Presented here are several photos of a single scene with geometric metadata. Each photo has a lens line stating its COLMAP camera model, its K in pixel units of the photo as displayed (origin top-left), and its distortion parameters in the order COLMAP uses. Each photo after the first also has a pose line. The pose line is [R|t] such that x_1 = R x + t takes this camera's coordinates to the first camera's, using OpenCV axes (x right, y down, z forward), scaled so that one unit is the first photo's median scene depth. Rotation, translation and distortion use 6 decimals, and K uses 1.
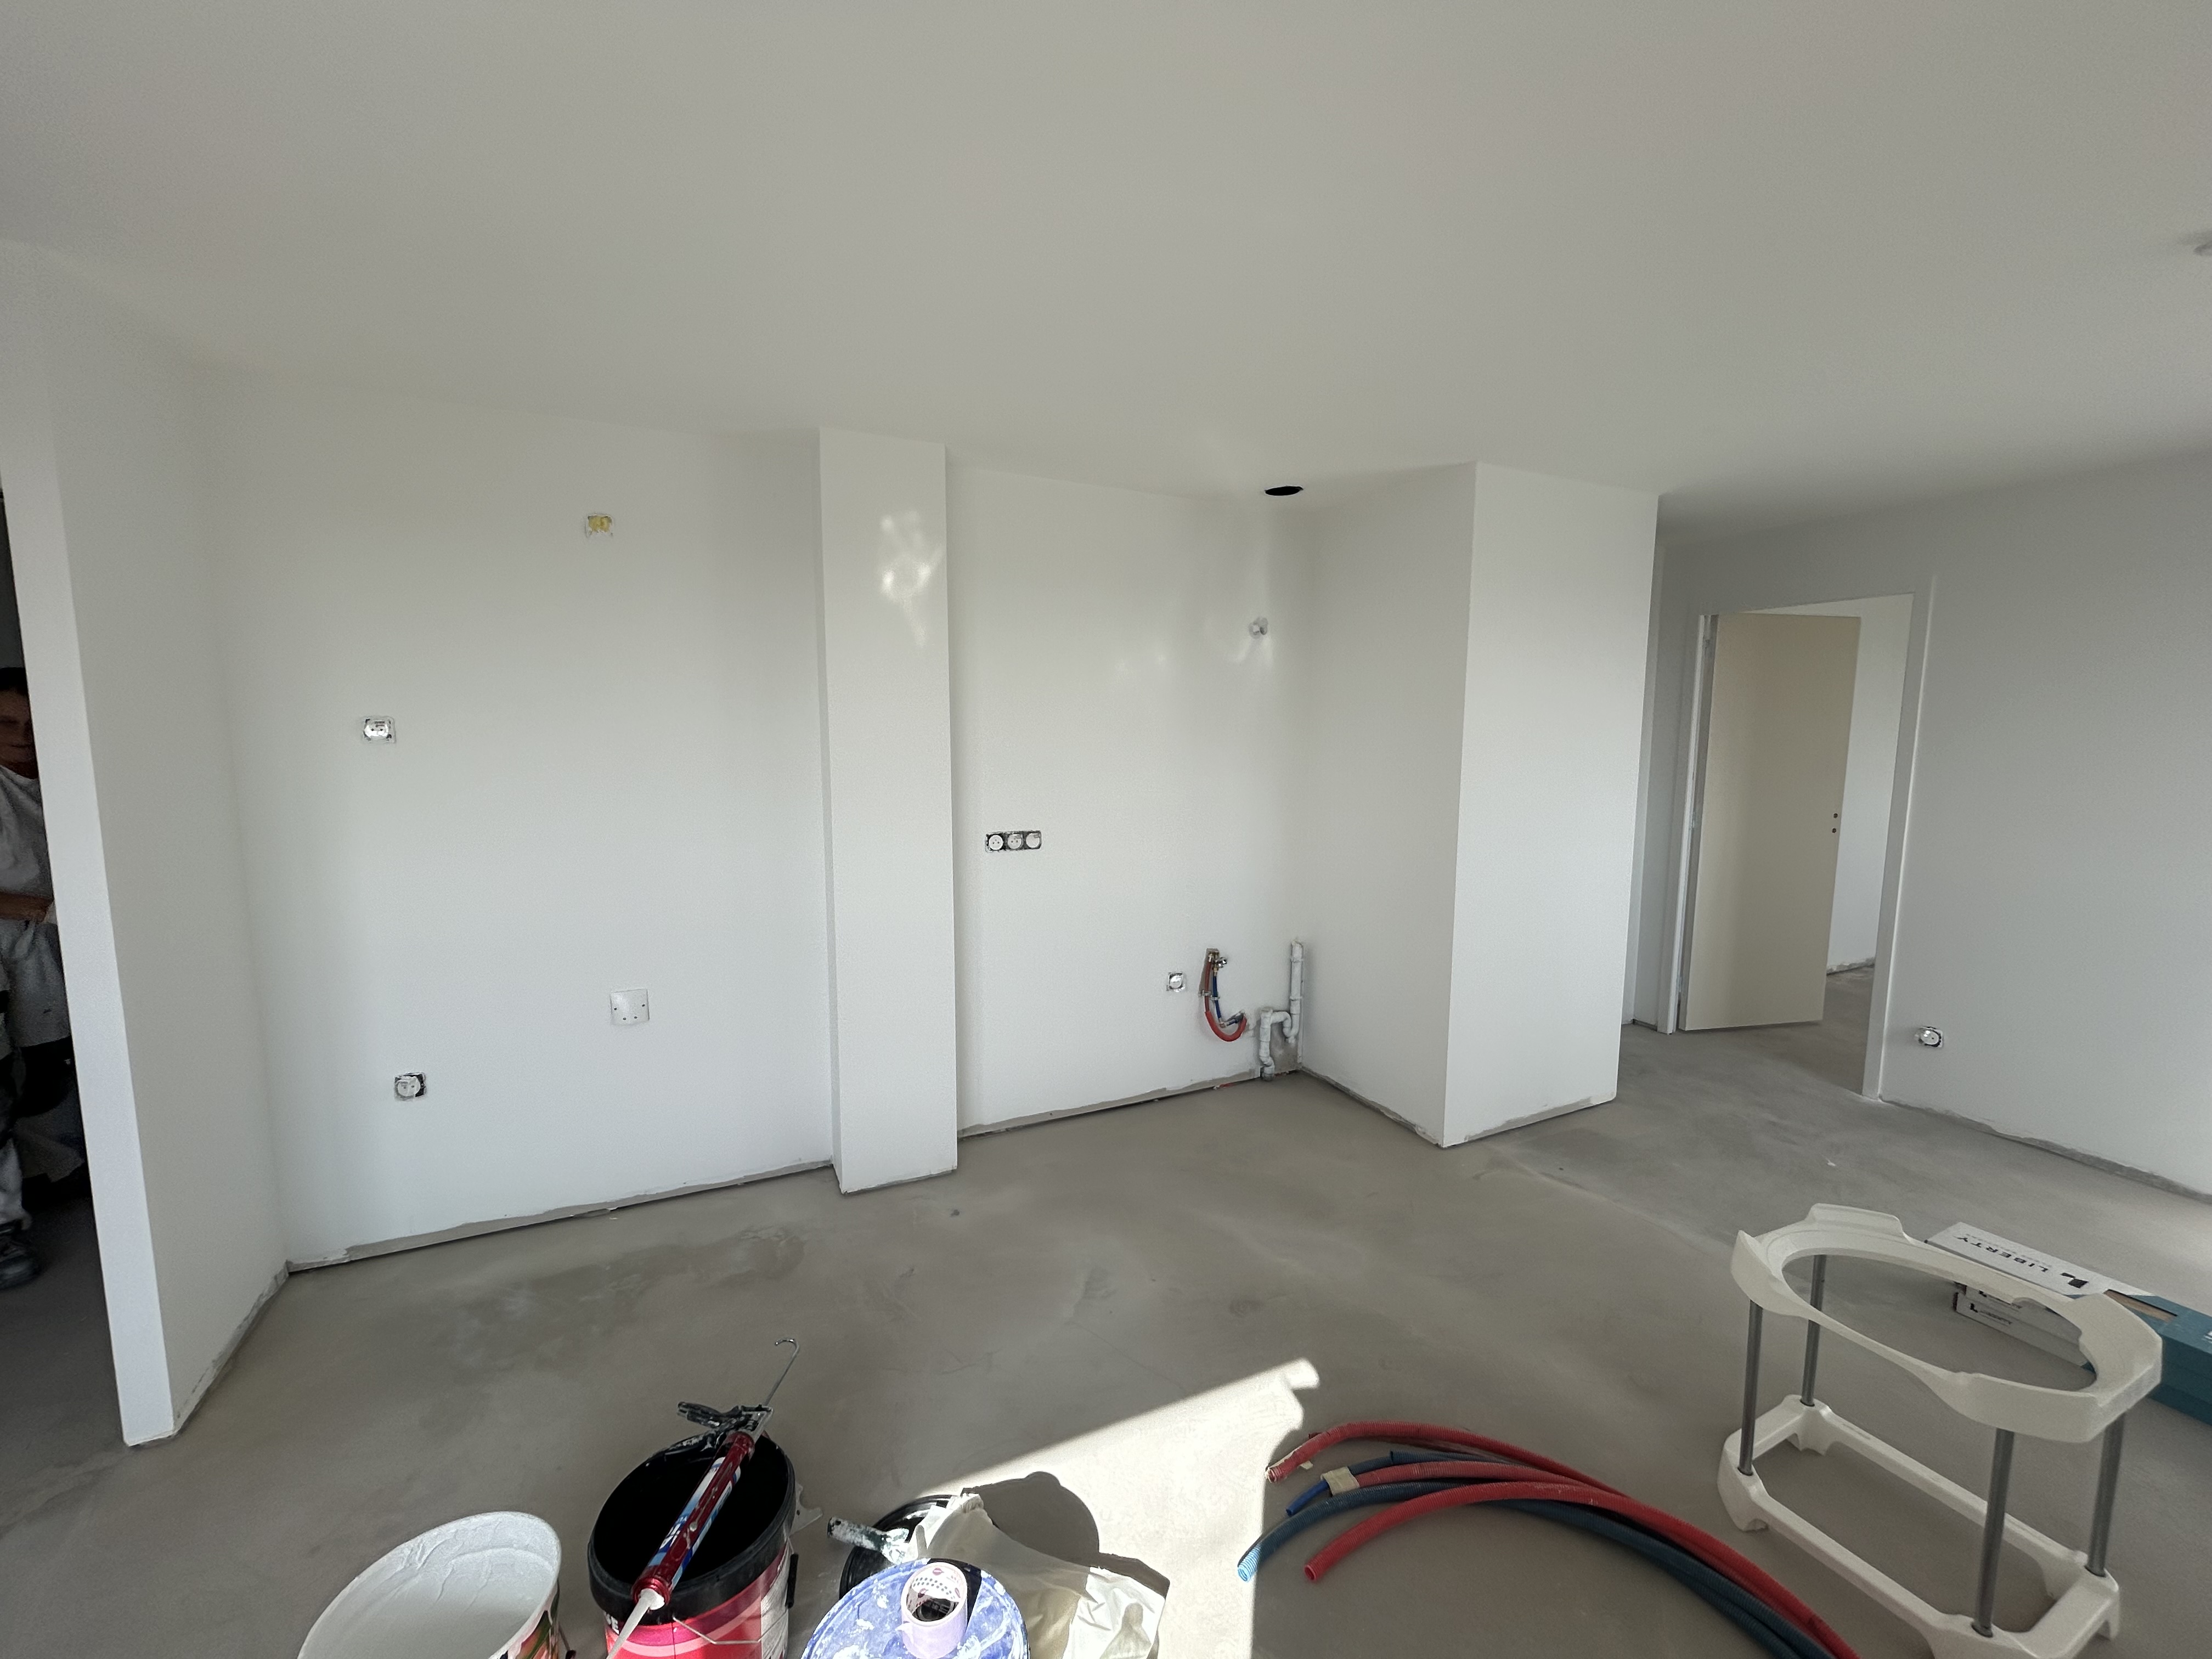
lens RADIAL K [[891.5, 0, 1098.1], [0, 891.5, 827.0], [0, 0, 1]] dist [-0.001350, -0.000433]
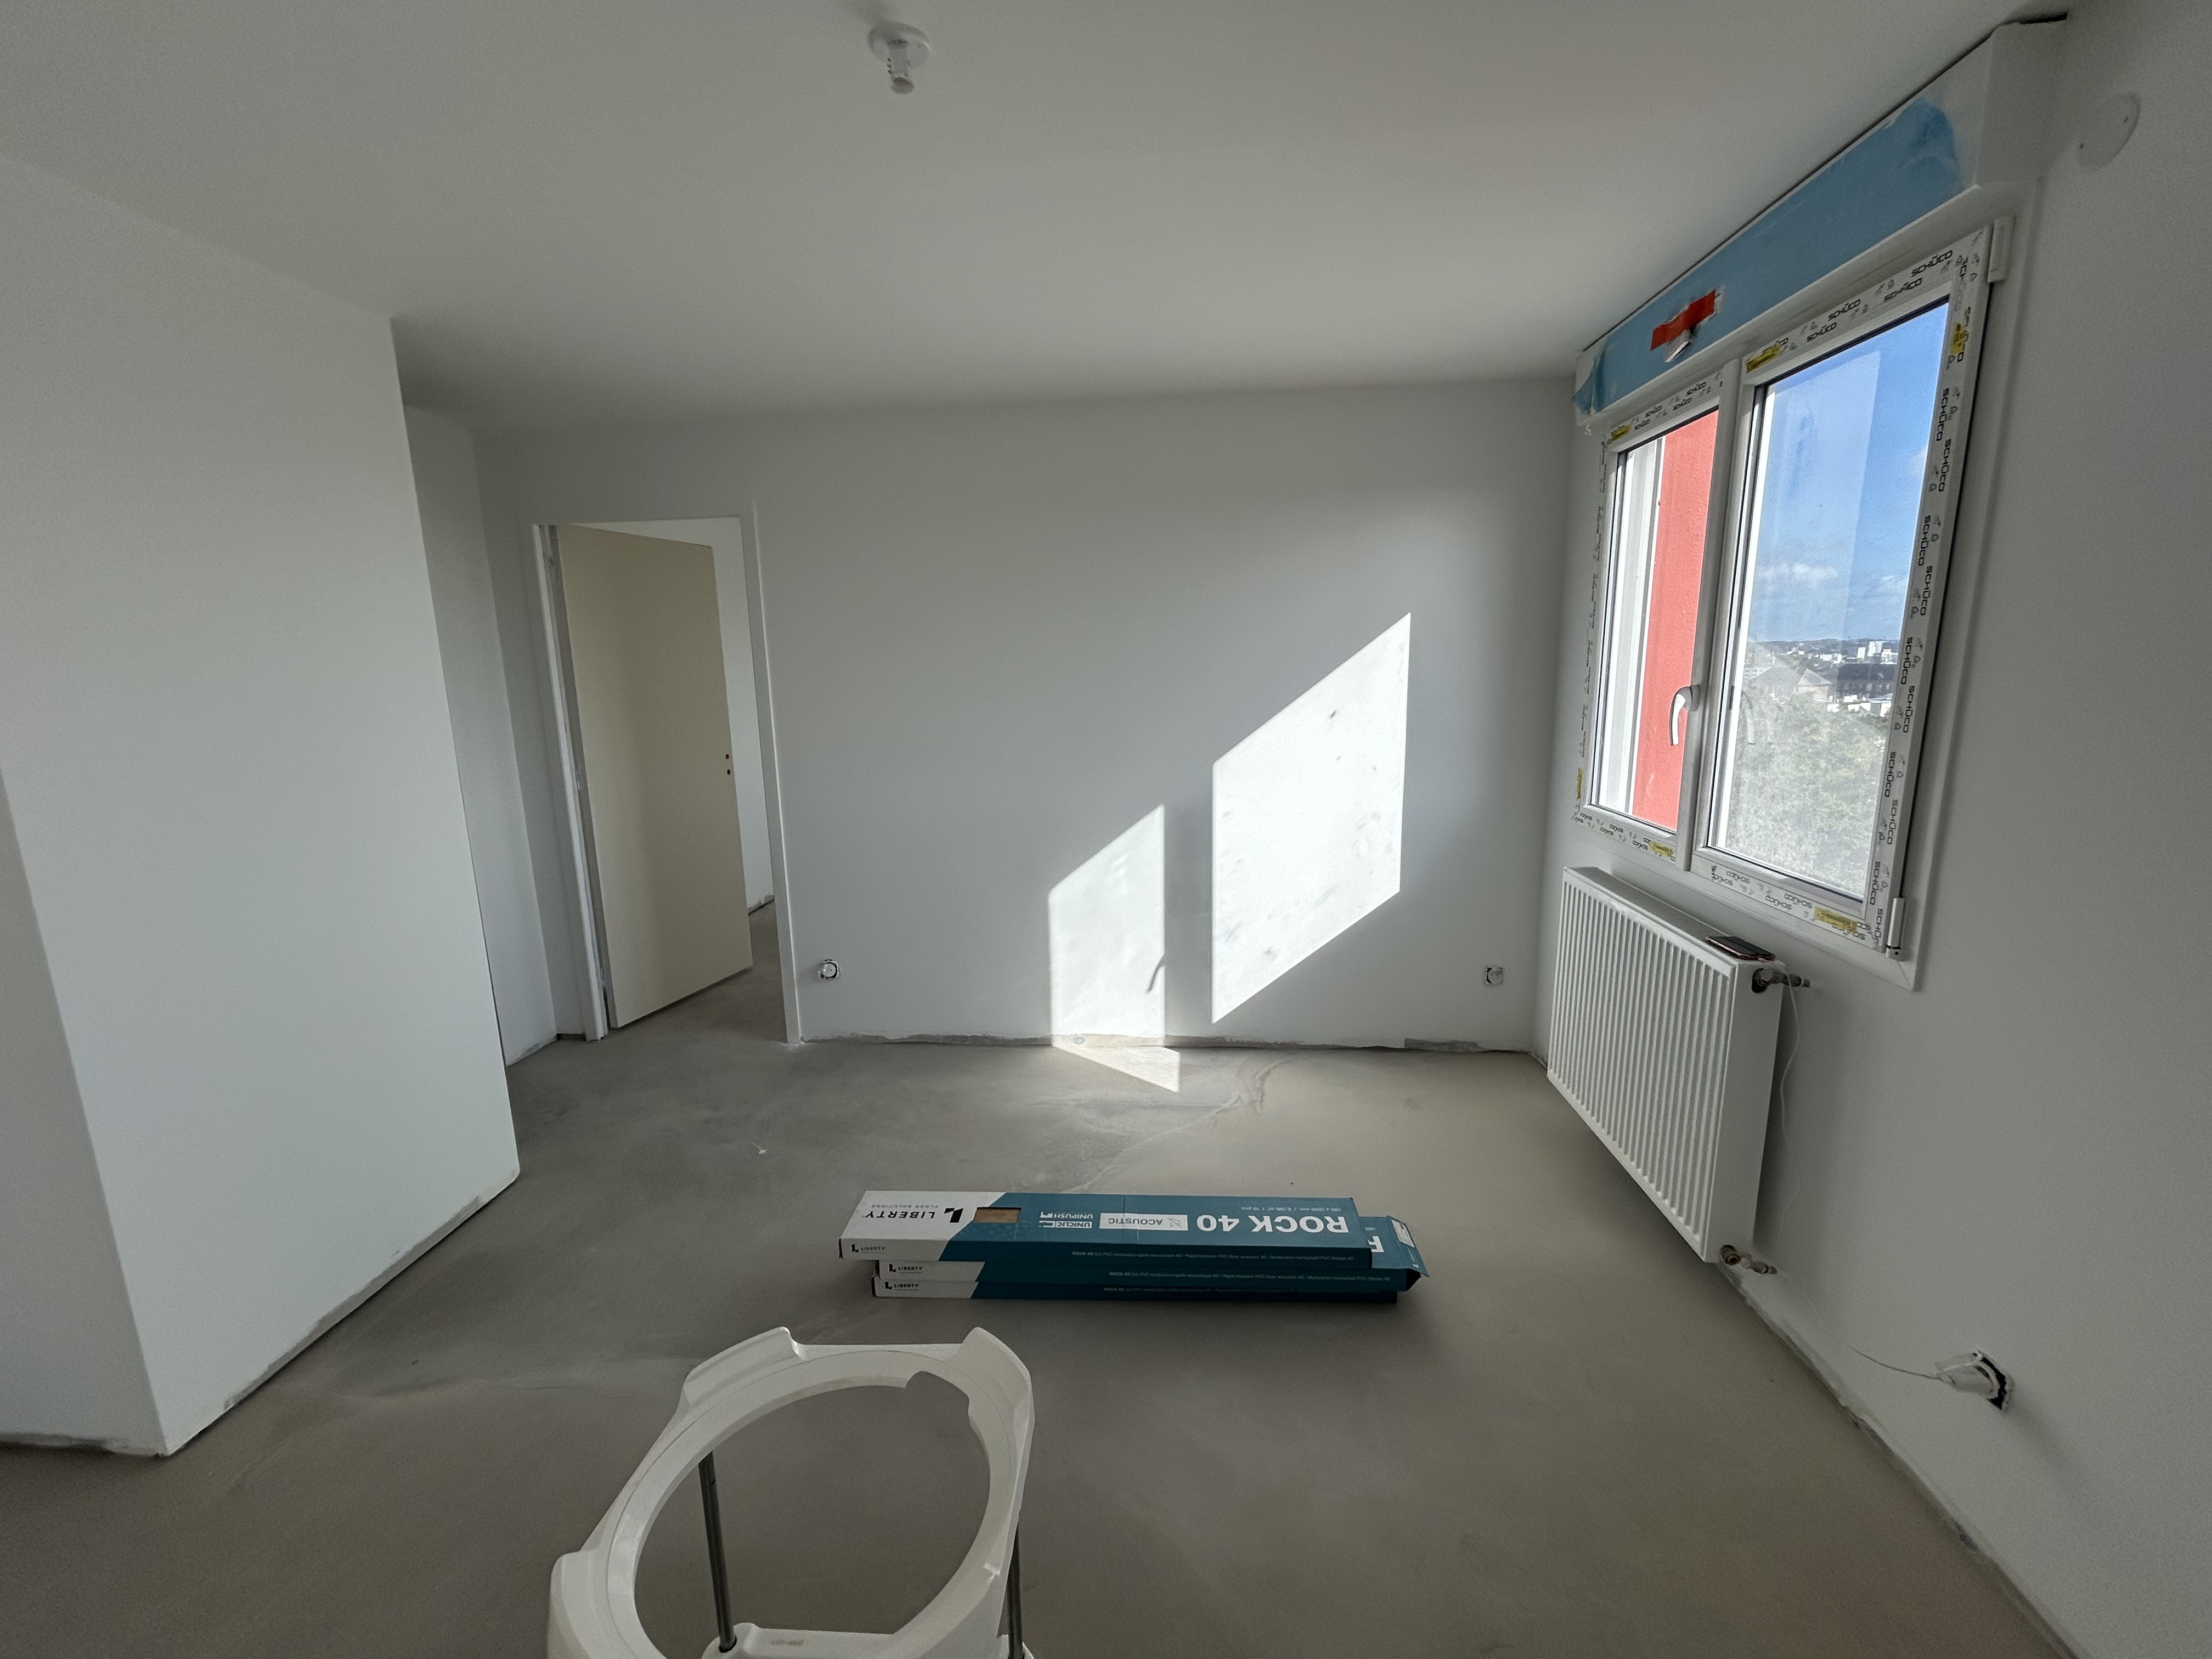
lens RADIAL K [[891.5, 0, 1098.1], [0, 891.5, 827.0], [0, 0, 1]] dist [-0.001350, -0.000433]
pose [[0.503089, -0.171061, 0.847136, 0.258312], [0.118845, 0.984597, 0.128239, -0.017839], [-0.856024, 0.036162, 0.515670, 0.209074]]
